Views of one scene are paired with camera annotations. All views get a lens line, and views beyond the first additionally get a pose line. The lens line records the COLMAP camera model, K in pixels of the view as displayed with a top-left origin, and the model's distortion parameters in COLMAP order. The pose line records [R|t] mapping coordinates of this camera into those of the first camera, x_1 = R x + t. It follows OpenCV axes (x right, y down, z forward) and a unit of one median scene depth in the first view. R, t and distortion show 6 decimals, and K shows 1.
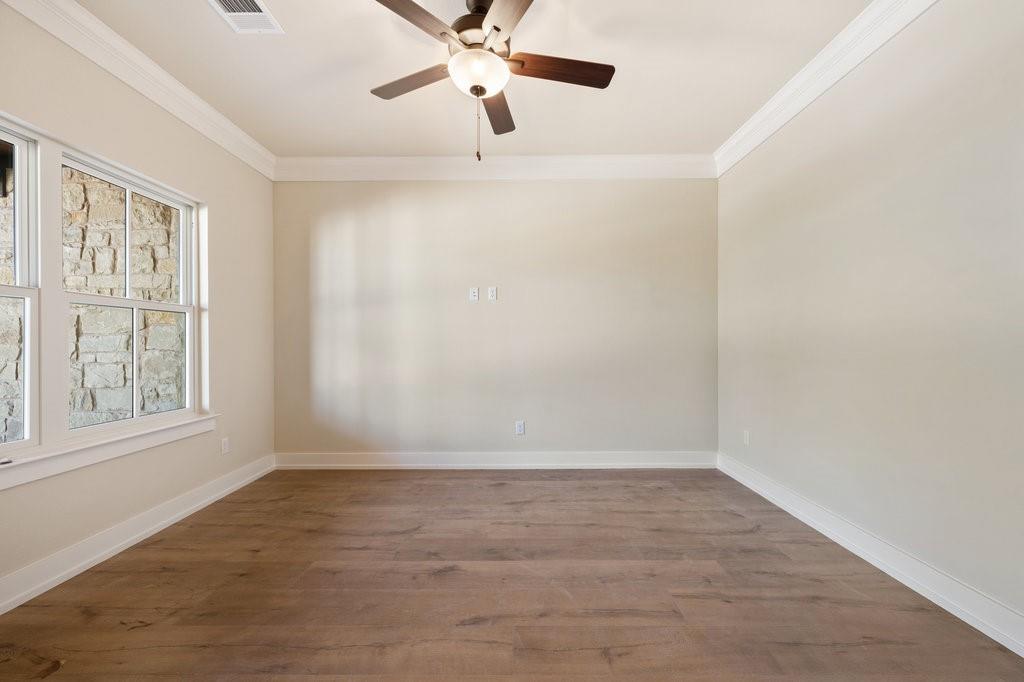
lens RADIAL K [[407.5, 0, 512.9], [0, 407.5, 342.7], [0, 0, 1]] dist [-0.000735, 0.000410]
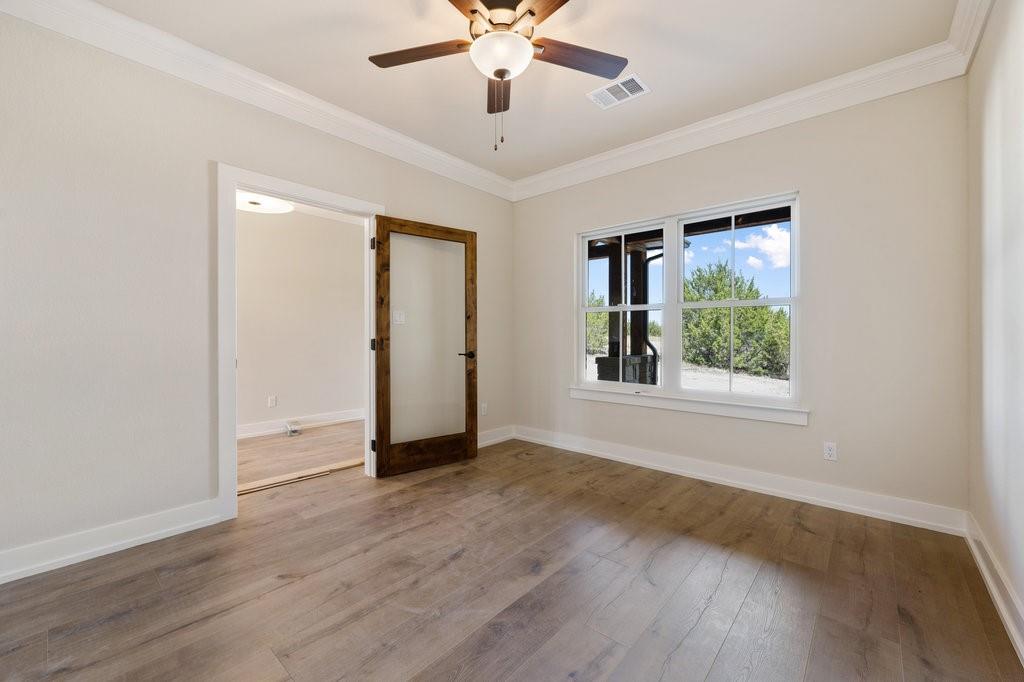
lens RADIAL K [[407.5, 0, 513.0], [0, 407.5, 337.5], [0, 0, 1]] dist [-0.000735, 0.000410]
pose [[-0.653410, 0.008507, -0.756956, 0.592296], [0.004238, 0.999962, 0.007580, -0.002491], [0.756992, 0.001744, -0.653421, 1.555320]]
